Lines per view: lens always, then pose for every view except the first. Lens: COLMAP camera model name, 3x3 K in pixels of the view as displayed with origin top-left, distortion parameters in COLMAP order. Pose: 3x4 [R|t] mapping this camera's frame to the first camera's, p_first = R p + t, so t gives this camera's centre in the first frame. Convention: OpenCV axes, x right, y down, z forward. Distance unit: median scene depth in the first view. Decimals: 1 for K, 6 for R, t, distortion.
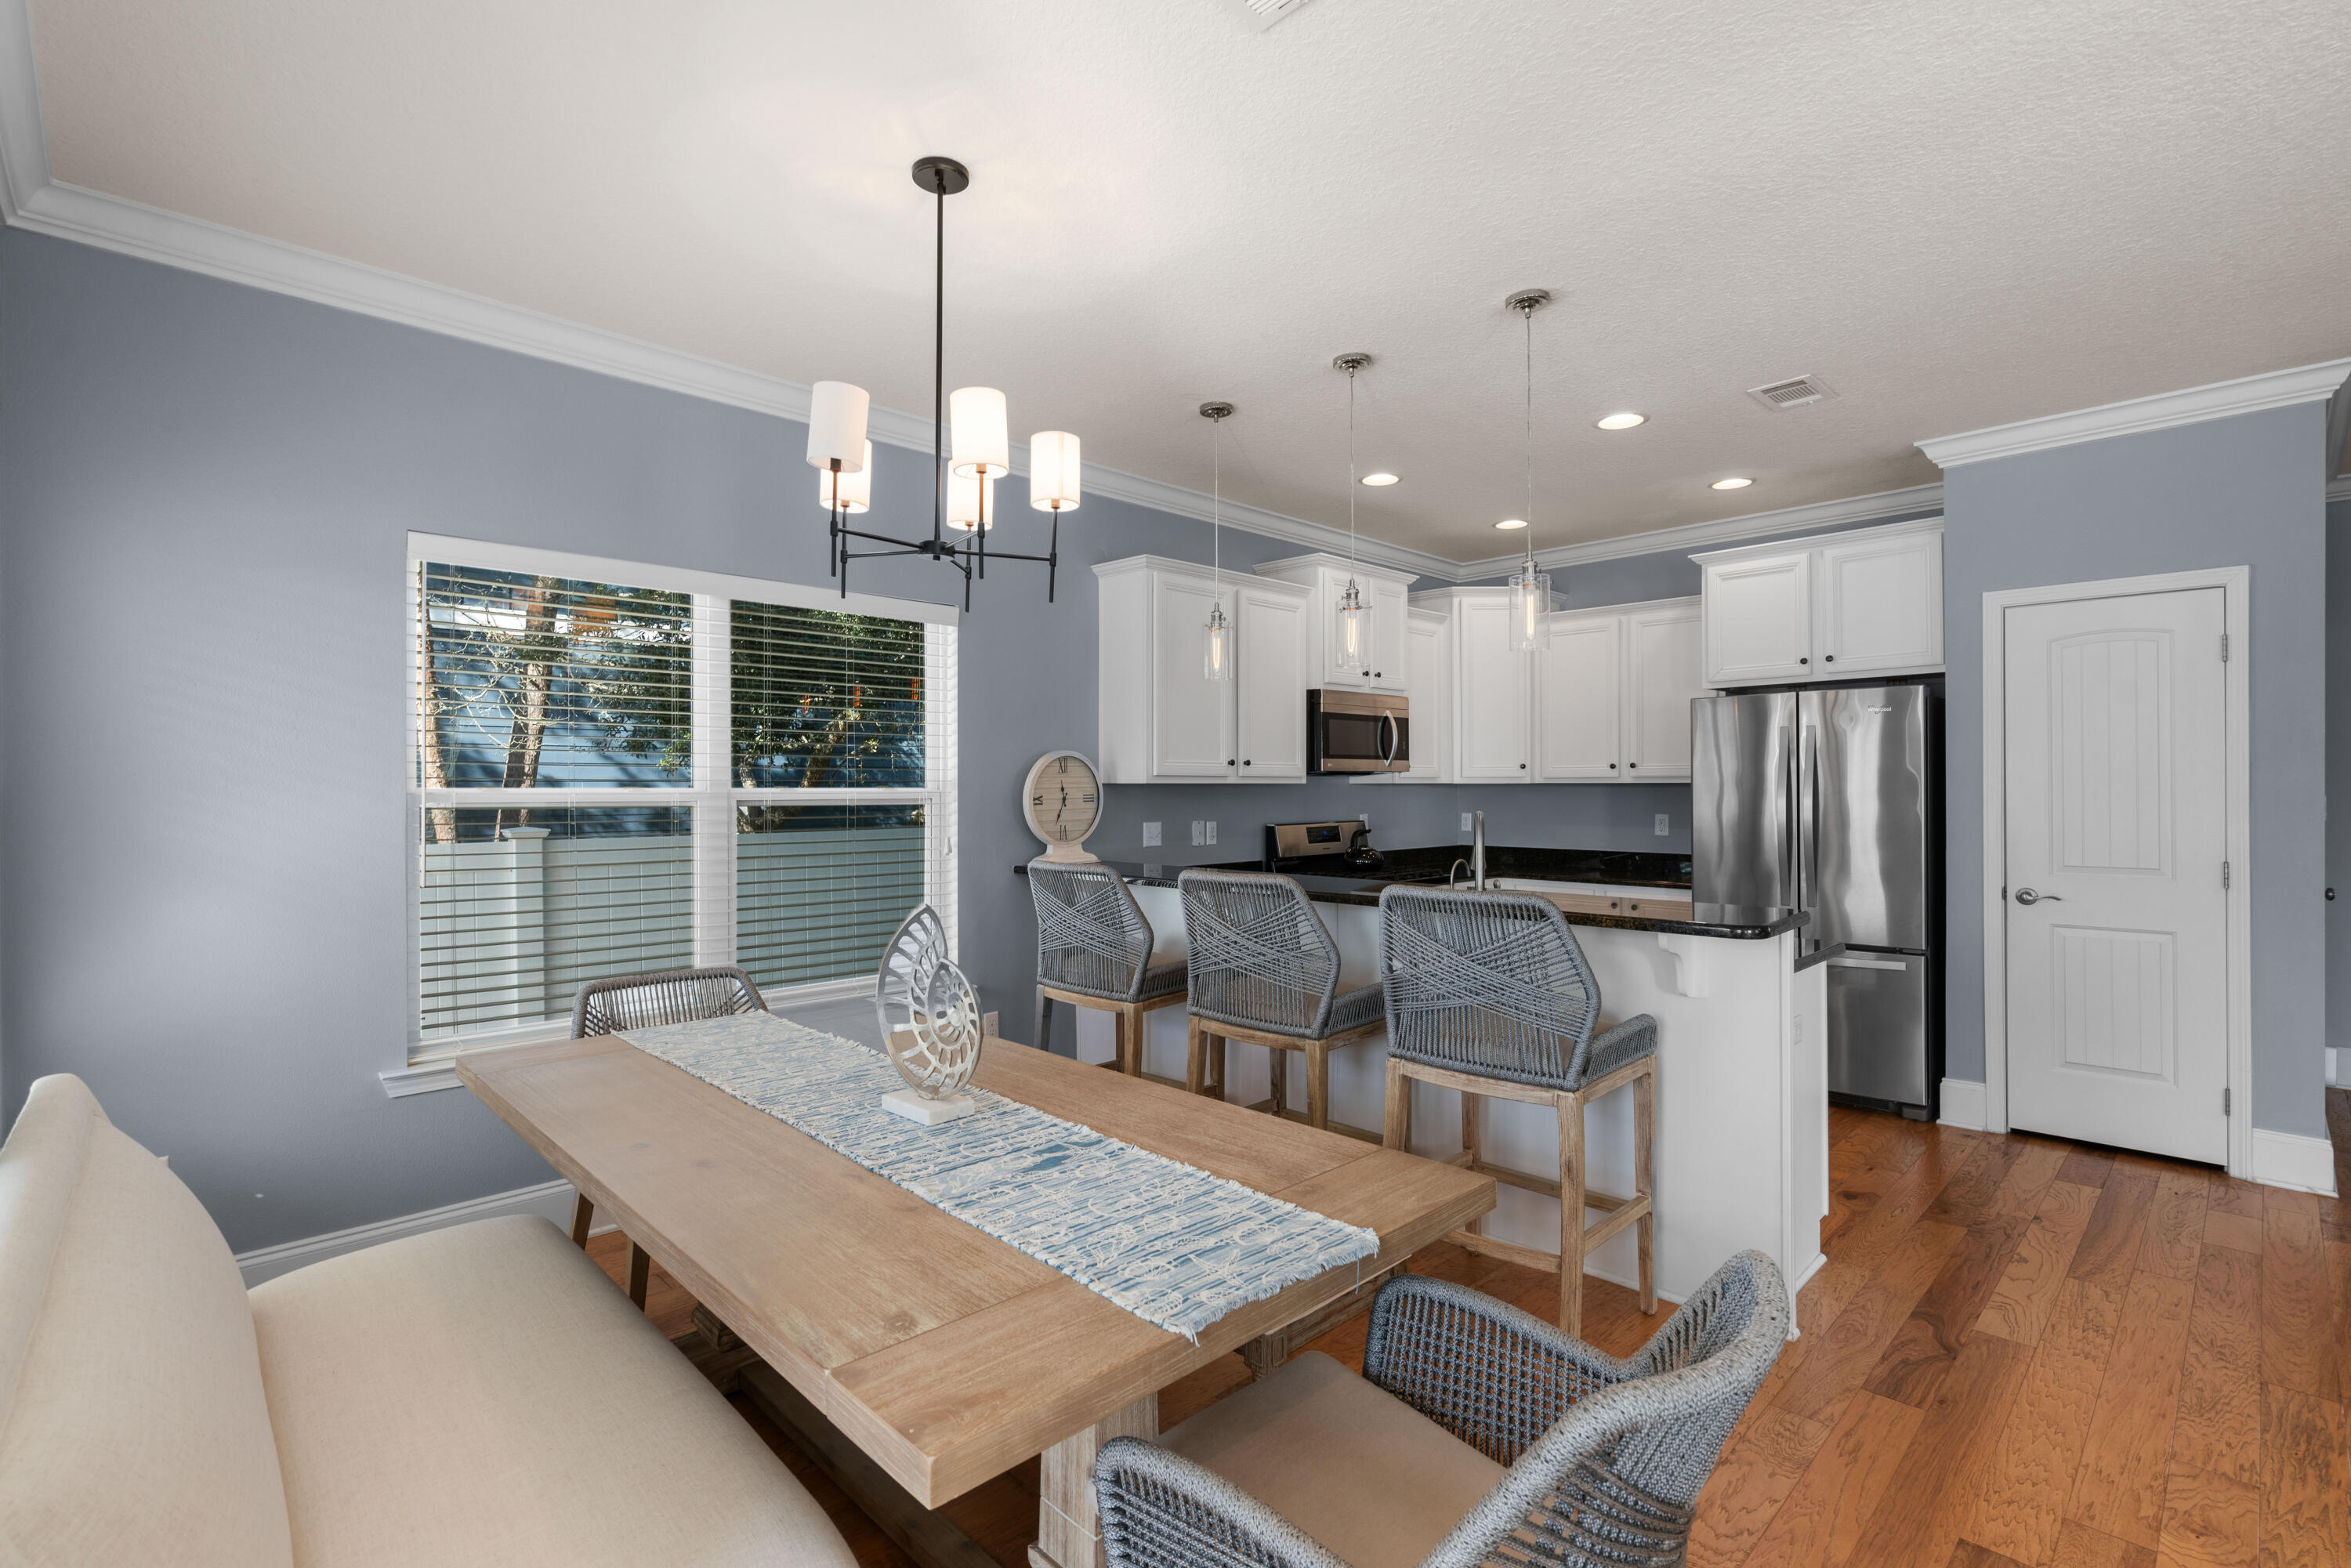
lens RADIAL K [[1062.3, 0, 1147.5], [0, 1062.3, 793.5], [0, 0, 1]] dist [-0.010086, 0.004185]
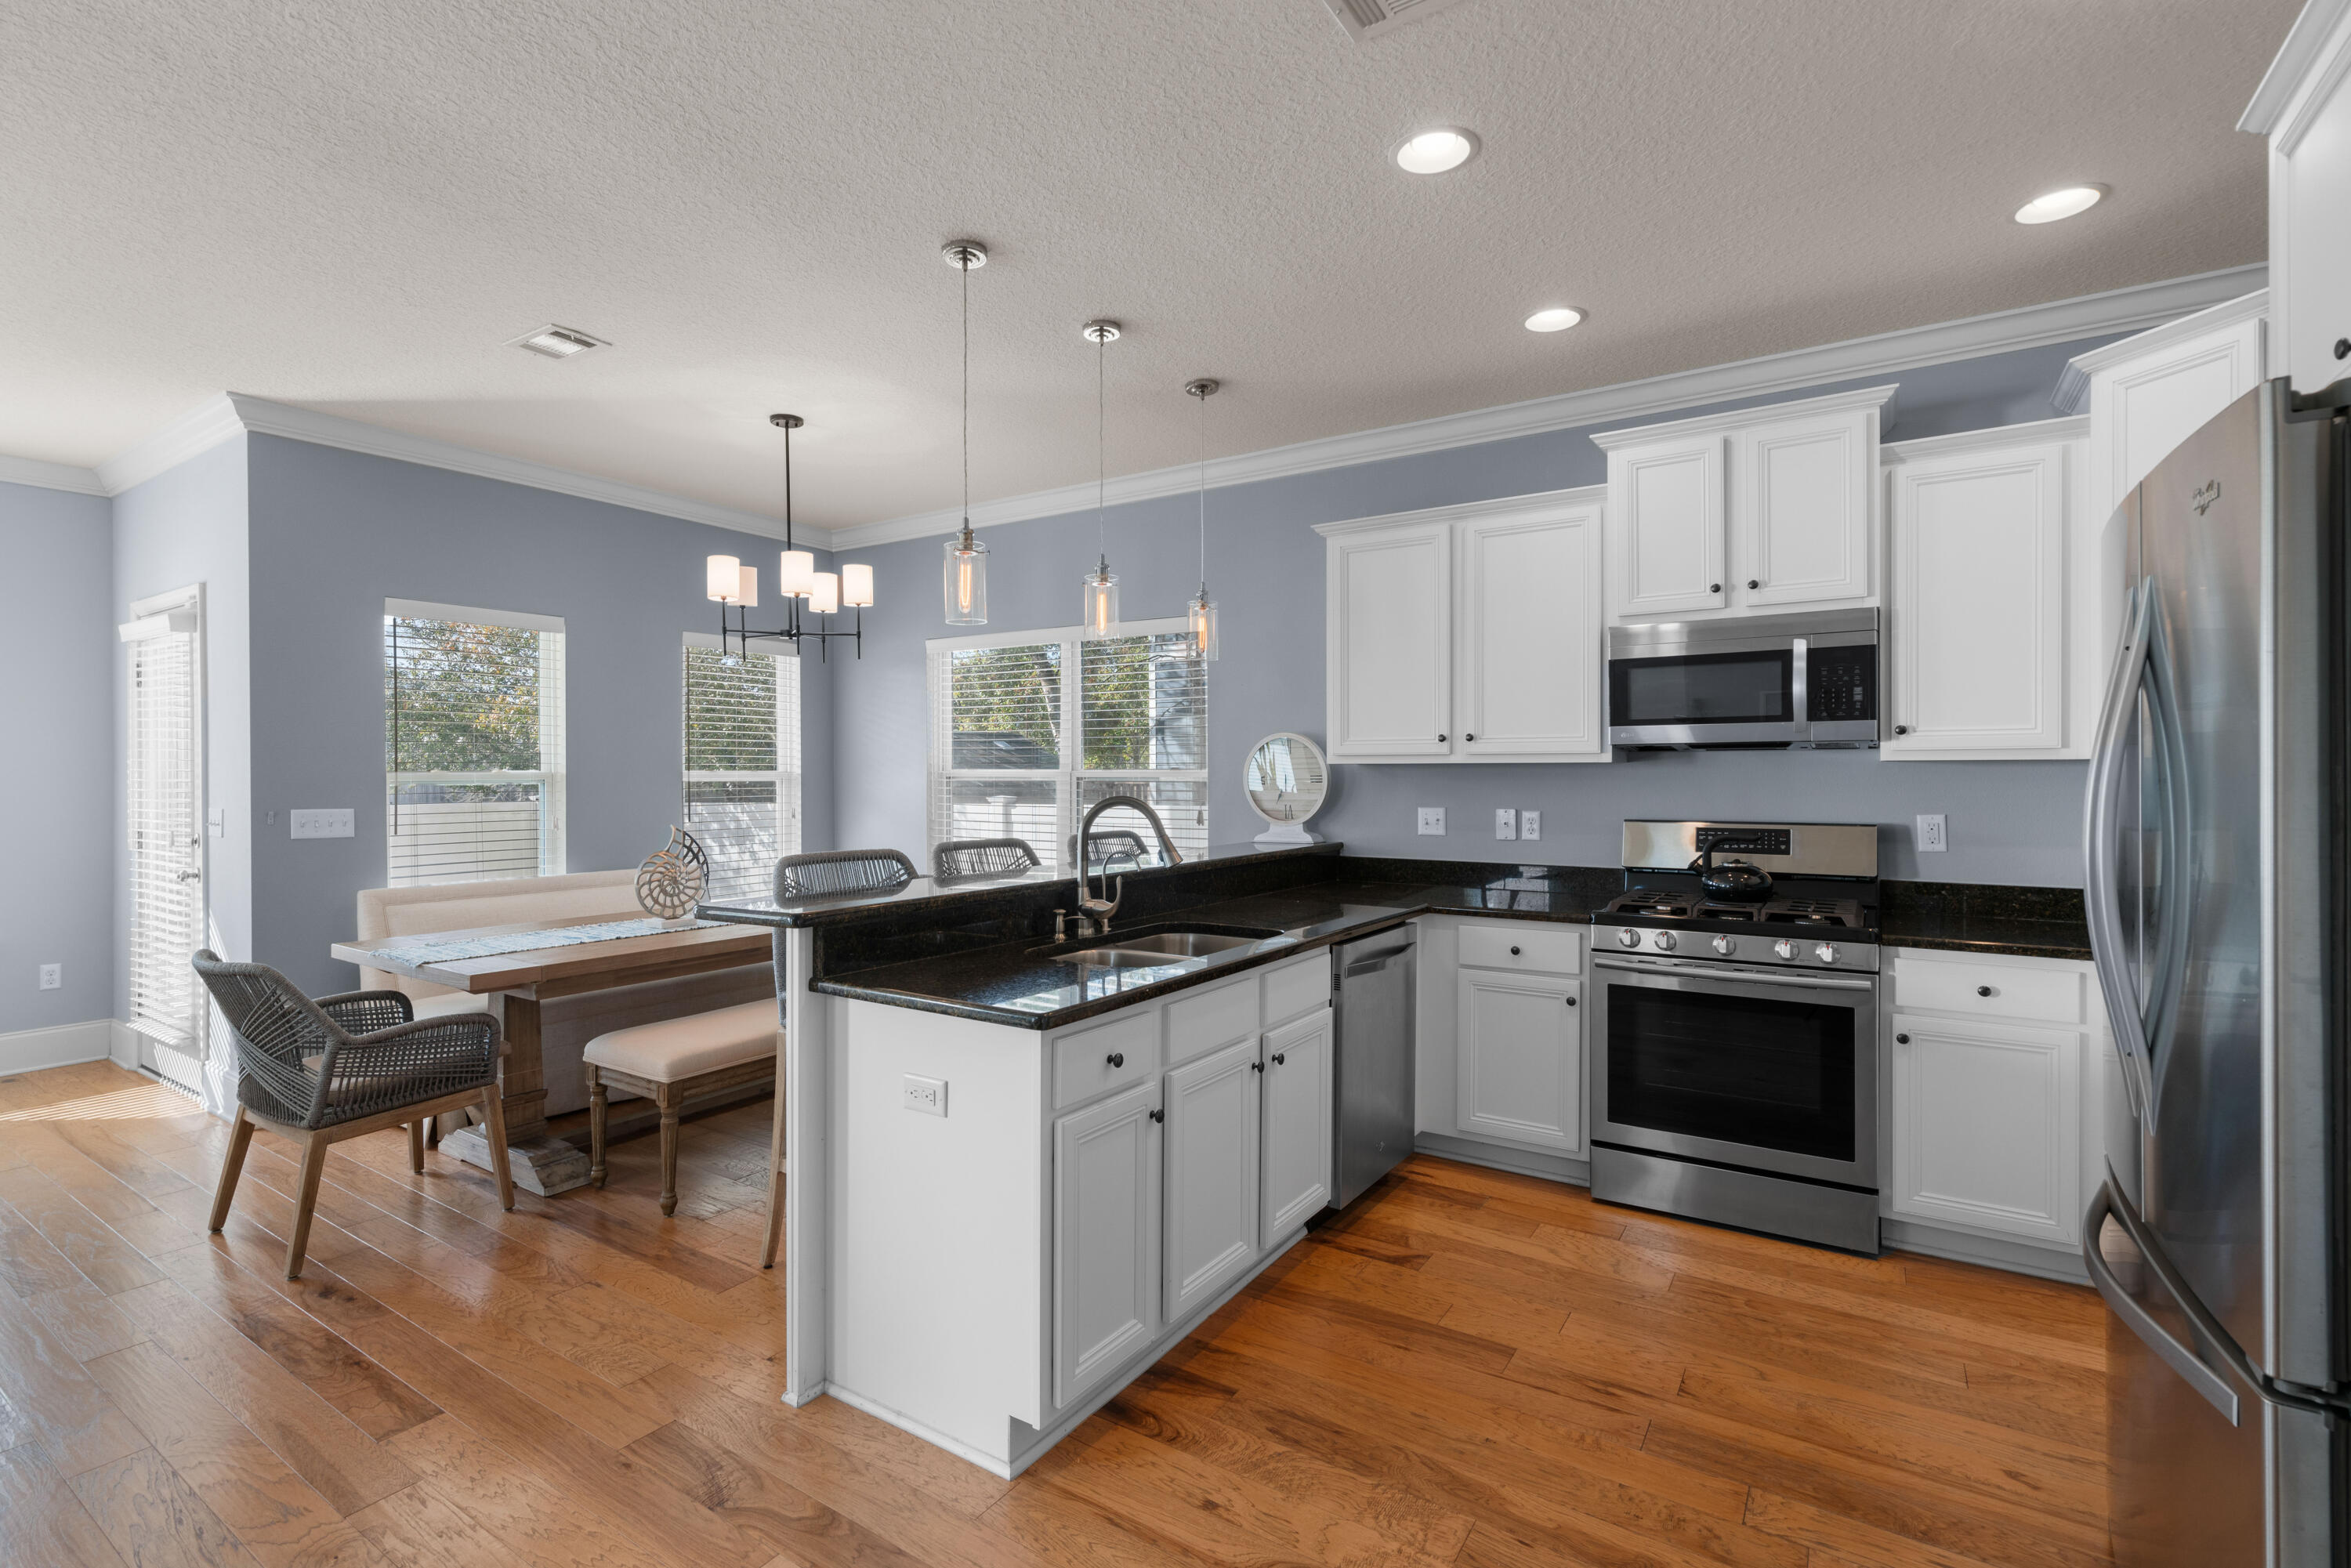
lens RADIAL K [[1062.3, 0, 1173.1], [0, 1062.3, 783.9], [0, 0, 1]] dist [-0.010086, 0.004185]
pose [[0.241393, 0.013512, -0.970333, 0.925906], [-0.006012, 0.999905, 0.012429, -0.002507], [0.970409, 0.002833, 0.241451, 0.665248]]
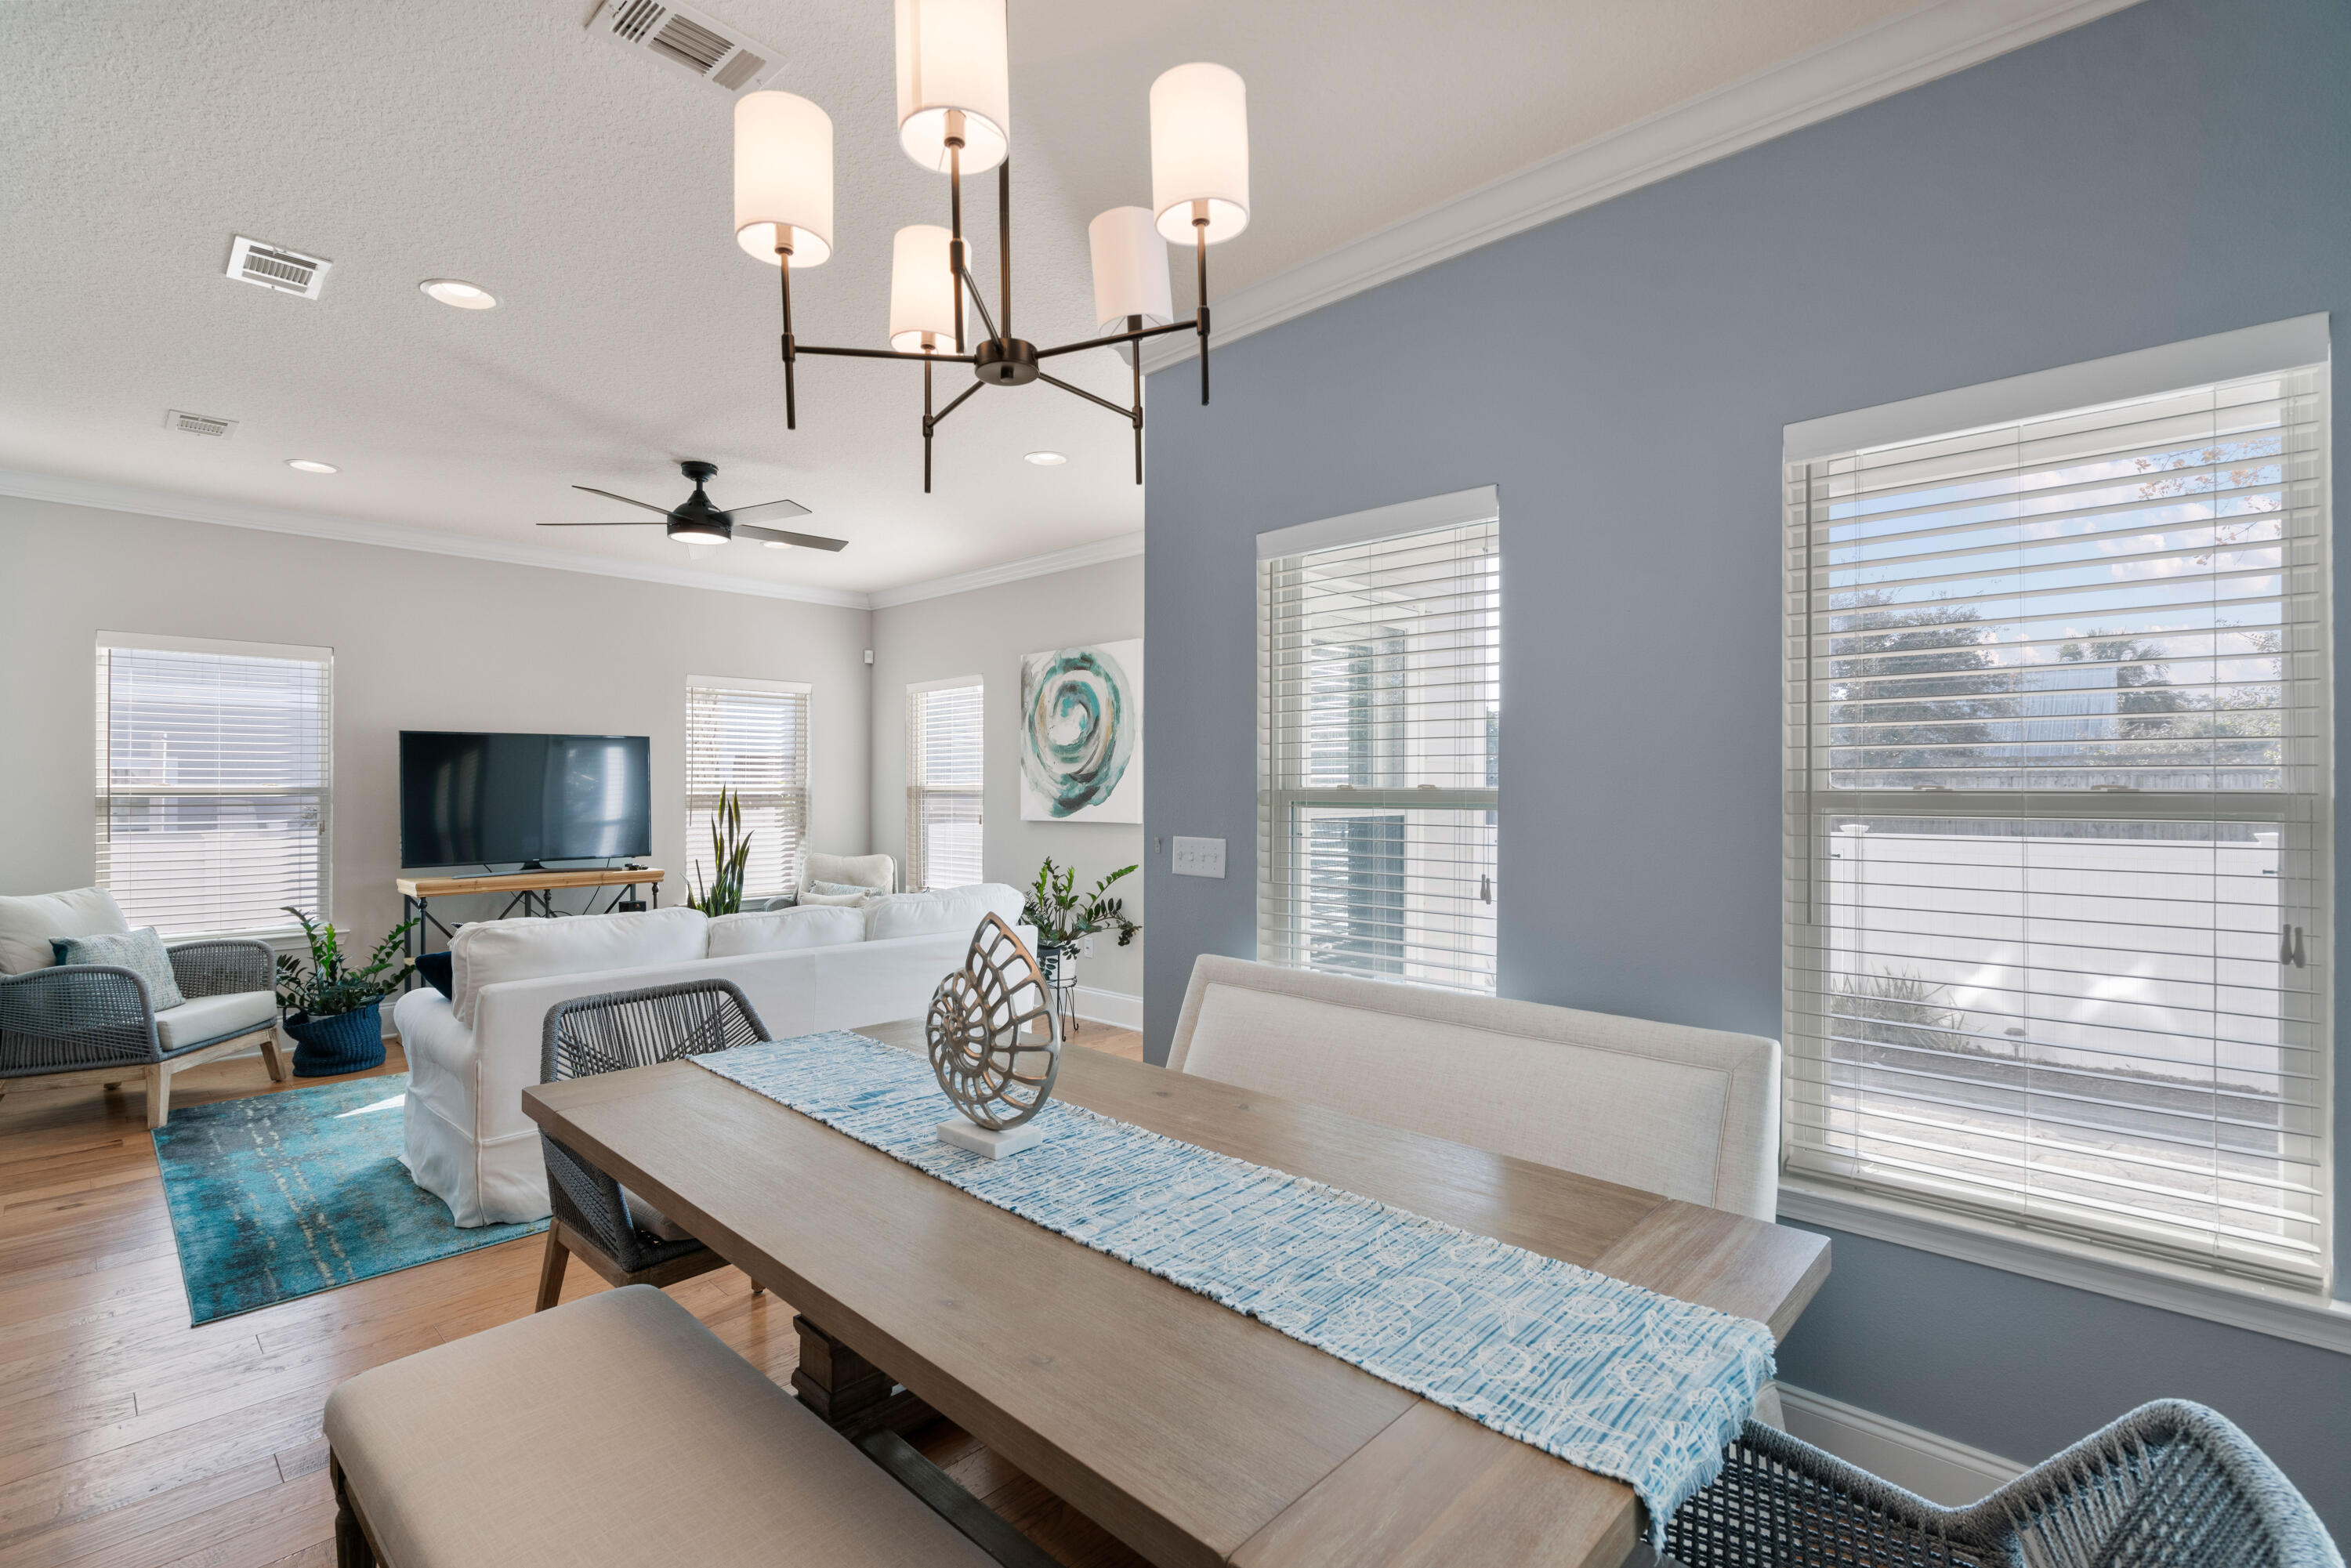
lens RADIAL K [[1062.3, 0, 1159.5], [0, 1062.3, 786.3], [0, 0, 1]] dist [-0.010086, 0.004185]
pose [[-0.998584, 0.001007, -0.053193, -0.141347], [0.000586, 0.999968, 0.007935, -0.003902], [0.053199, 0.007892, -0.998553, 0.882279]]
